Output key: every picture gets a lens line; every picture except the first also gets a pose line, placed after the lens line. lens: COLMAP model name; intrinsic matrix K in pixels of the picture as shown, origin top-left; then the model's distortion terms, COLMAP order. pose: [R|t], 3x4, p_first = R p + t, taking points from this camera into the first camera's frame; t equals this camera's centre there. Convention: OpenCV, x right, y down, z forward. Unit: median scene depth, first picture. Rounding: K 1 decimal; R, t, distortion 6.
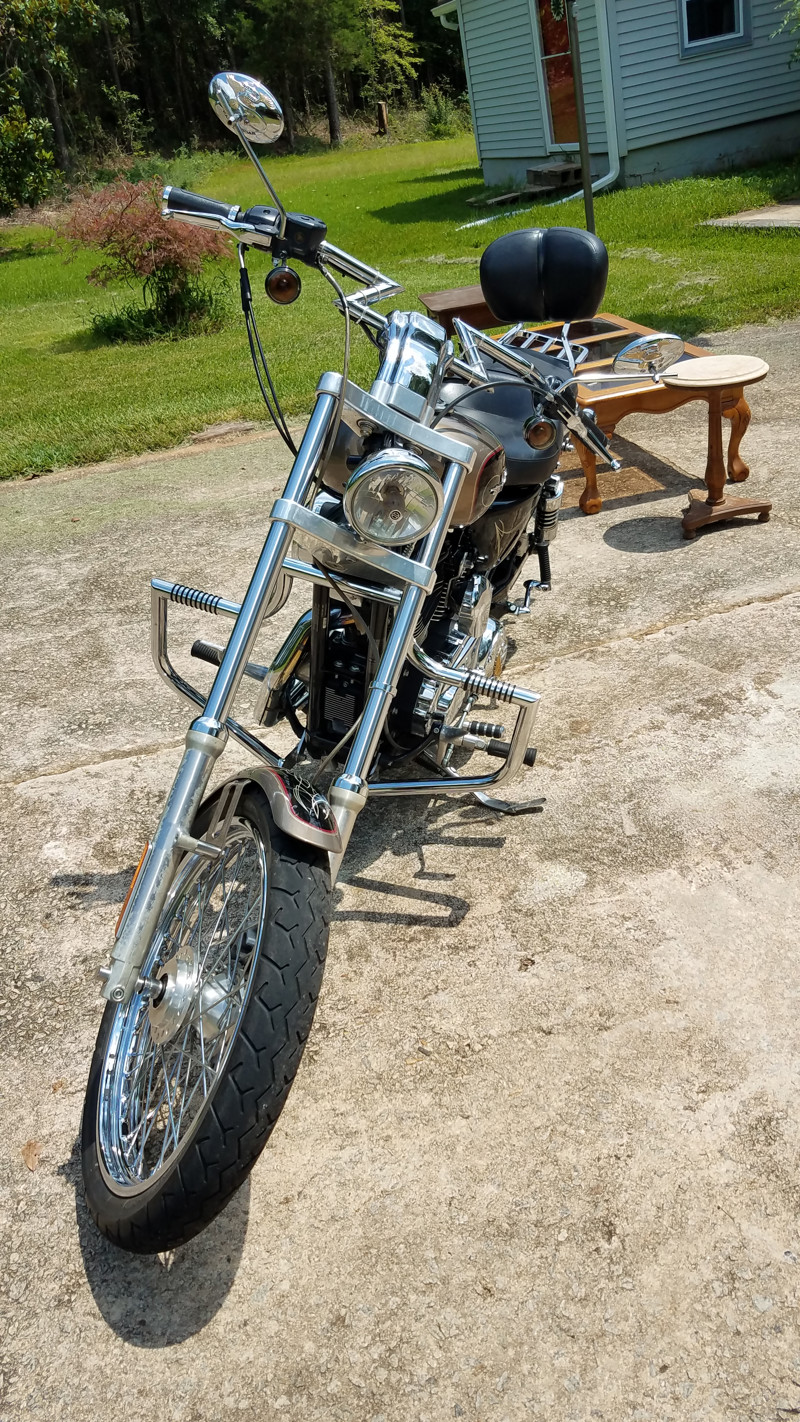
lens RADIAL K [[1101.2, 0, 396.5], [0, 1101.2, 652.5], [0, 0, 1]] dist [-0.004472, -0.007154]
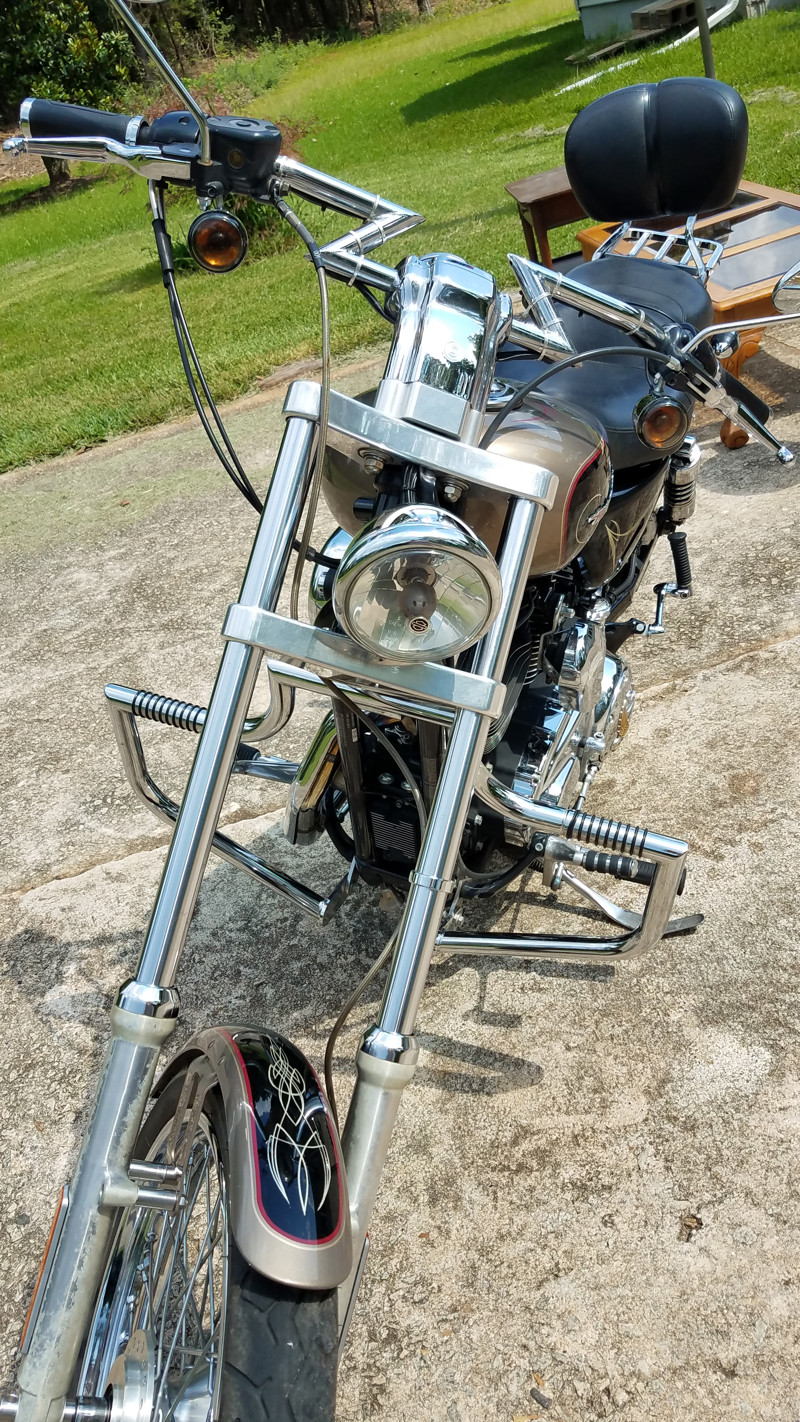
lens RADIAL K [[1101.2, 0, 396.5], [0, 1101.2, 652.5], [0, 0, 1]] dist [-0.004472, -0.007154]
pose [[0.989156, -0.071729, -0.128158, 0.044718], [0.083317, 0.992677, 0.087473, -0.118395], [0.120945, -0.097203, 0.987889, 0.300066]]
